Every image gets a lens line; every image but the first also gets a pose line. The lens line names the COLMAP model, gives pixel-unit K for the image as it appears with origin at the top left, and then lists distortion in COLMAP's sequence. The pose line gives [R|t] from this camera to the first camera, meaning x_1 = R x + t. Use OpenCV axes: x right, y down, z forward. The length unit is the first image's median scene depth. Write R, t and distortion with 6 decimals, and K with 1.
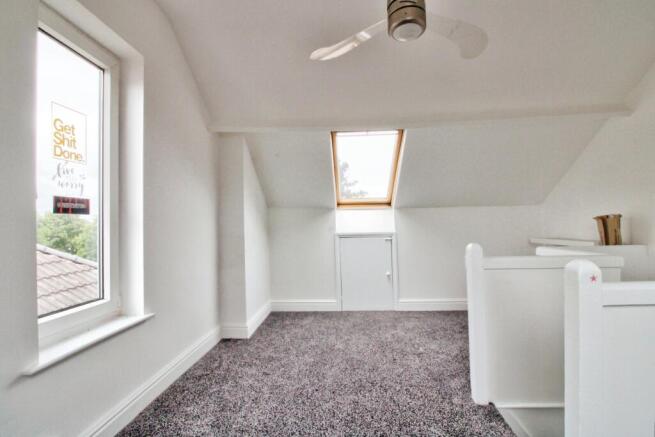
lens RADIAL K [[306.1, 0, 326.8], [0, 306.1, 221.9], [0, 0, 1]] dist [-0.015902, -0.004463]
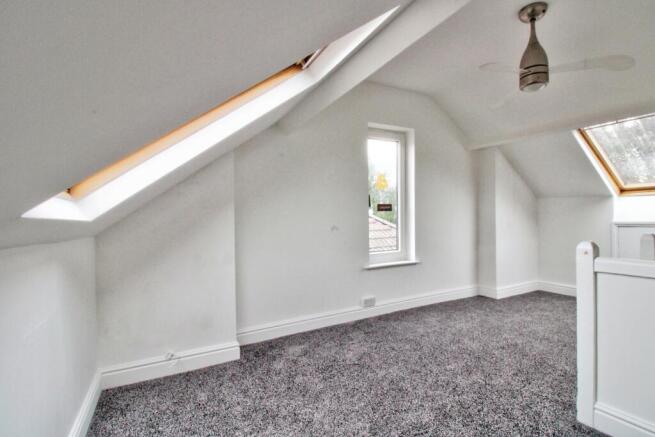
lens RADIAL K [[306.1, 0, 327.1], [0, 306.1, 218.9], [0, 0, 1]] dist [-0.015902, -0.004463]
pose [[0.513348, 0.012107, -0.858095, 0.563730], [0.019211, 0.999488, 0.025594, -0.020413], [0.857965, -0.029623, 0.512853, -0.352250]]
